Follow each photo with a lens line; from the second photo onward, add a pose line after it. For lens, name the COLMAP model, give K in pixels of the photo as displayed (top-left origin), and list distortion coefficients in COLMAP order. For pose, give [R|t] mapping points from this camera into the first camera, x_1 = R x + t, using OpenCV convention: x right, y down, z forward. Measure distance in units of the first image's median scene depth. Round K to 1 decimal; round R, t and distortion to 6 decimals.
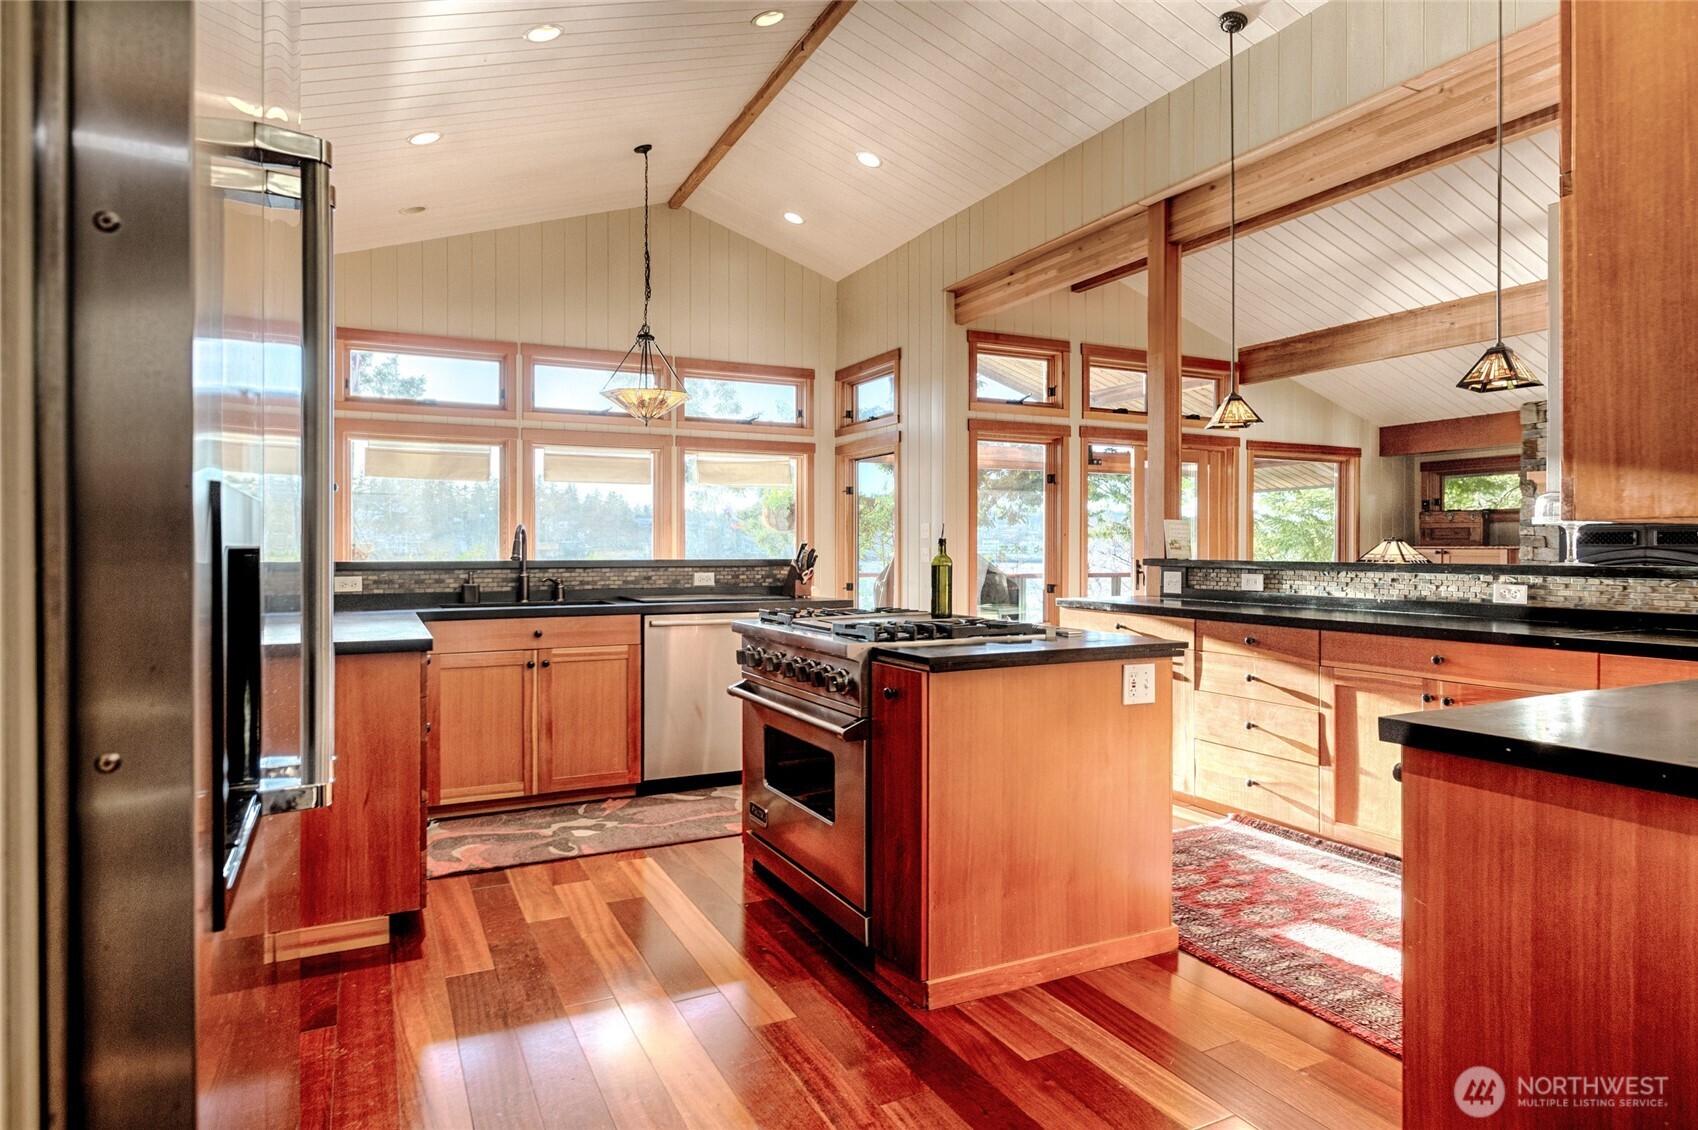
lens RADIAL K [[969.7, 0, 847.6], [0, 969.7, 554.0], [0, 0, 1]] dist [-0.007143, -0.000422]
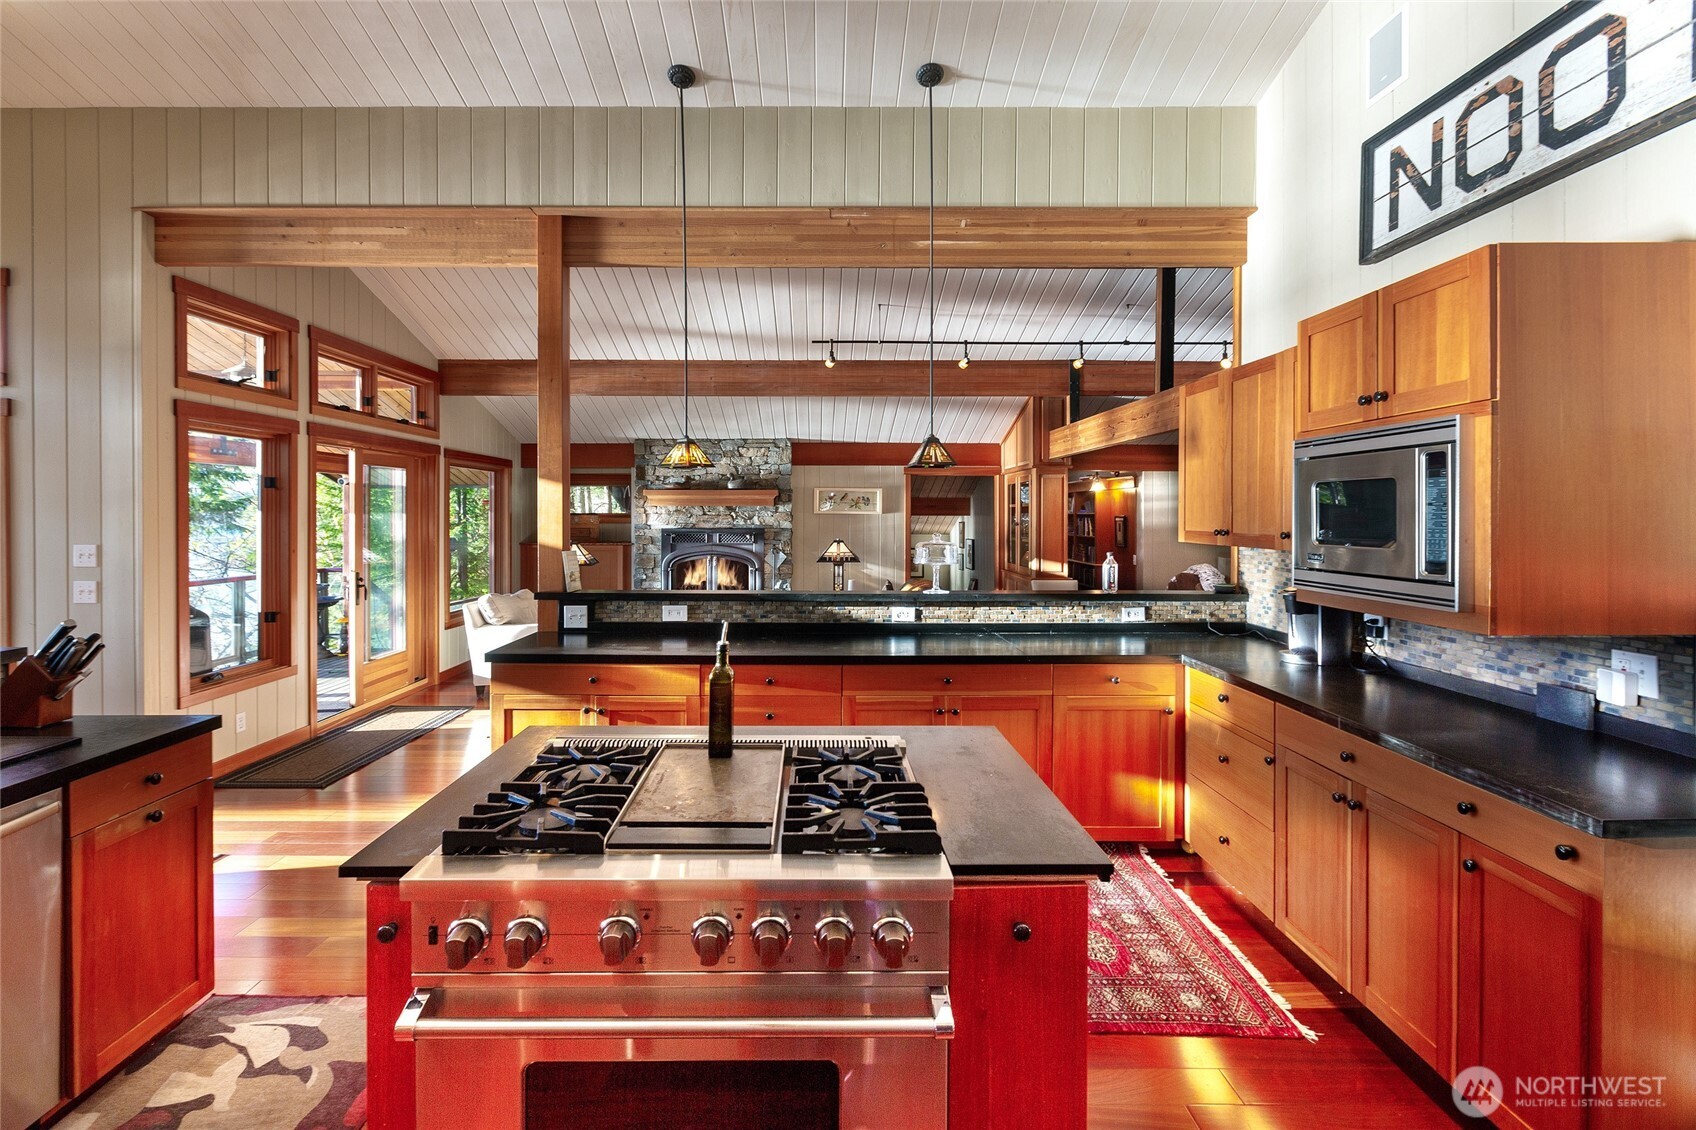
lens RADIAL K [[770.2, 0, 823.7], [0, 770.2, 527.7], [0, 0, 1]] dist [0.004647, 0.000691]
pose [[0.454889, -0.013542, 0.890445, -0.161194], [0.004467, 0.999906, 0.012924, -0.046512], [-0.890537, -0.001902, 0.454907, 0.289937]]
